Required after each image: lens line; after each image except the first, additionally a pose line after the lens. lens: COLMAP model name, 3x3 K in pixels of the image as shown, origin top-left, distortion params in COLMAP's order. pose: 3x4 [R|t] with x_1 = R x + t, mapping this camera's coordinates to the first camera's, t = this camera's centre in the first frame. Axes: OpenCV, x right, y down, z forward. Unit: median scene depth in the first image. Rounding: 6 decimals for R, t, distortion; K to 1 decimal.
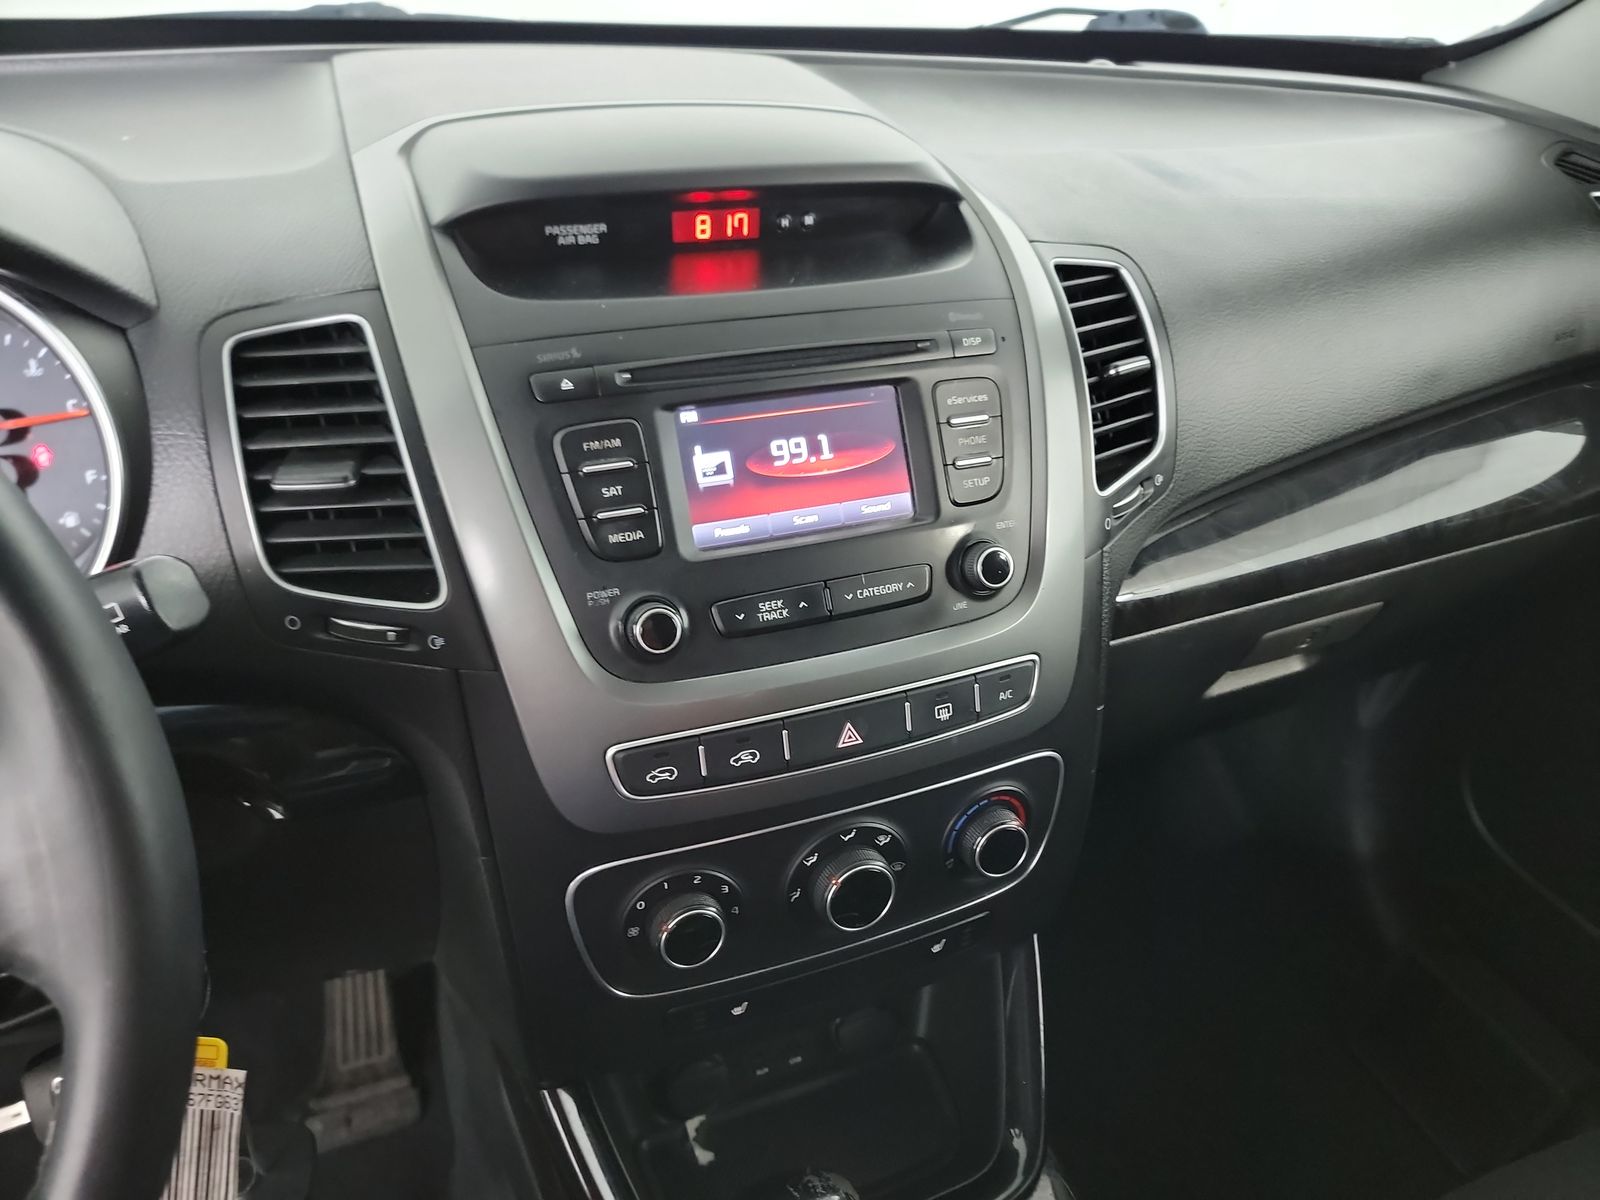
lens RADIAL K [[1095.5, 0, 800.0], [0, 1095.5, 600.0], [0, 0, 1]] dist [0.083177, -0.104967]
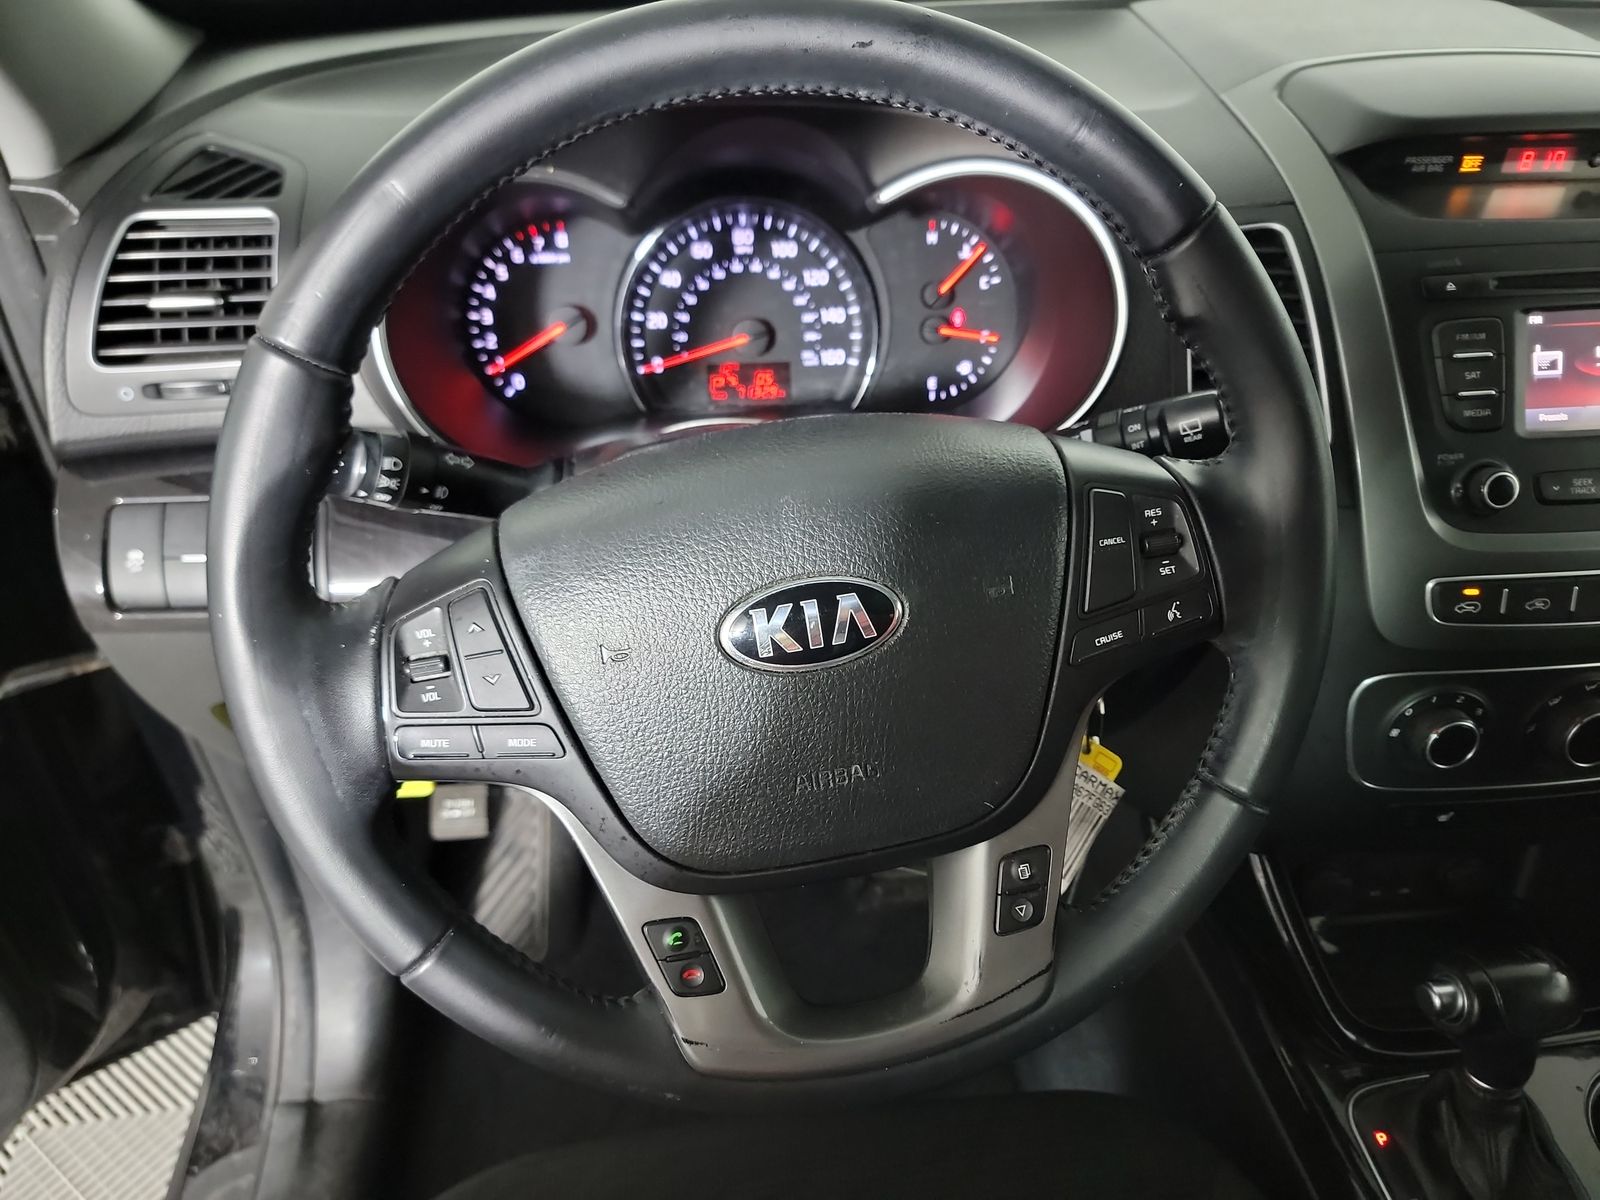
lens RADIAL K [[1125.0, 0, 800.0], [0, 1125.0, 600.0], [0, 0, 1]] dist [-0.004946, -0.004172]
pose [[0.968972, 0.121556, -0.215213, -0.581883], [-0.107673, 0.991343, 0.075141, 0.134319], [0.222484, -0.049636, 0.973672, -0.401604]]
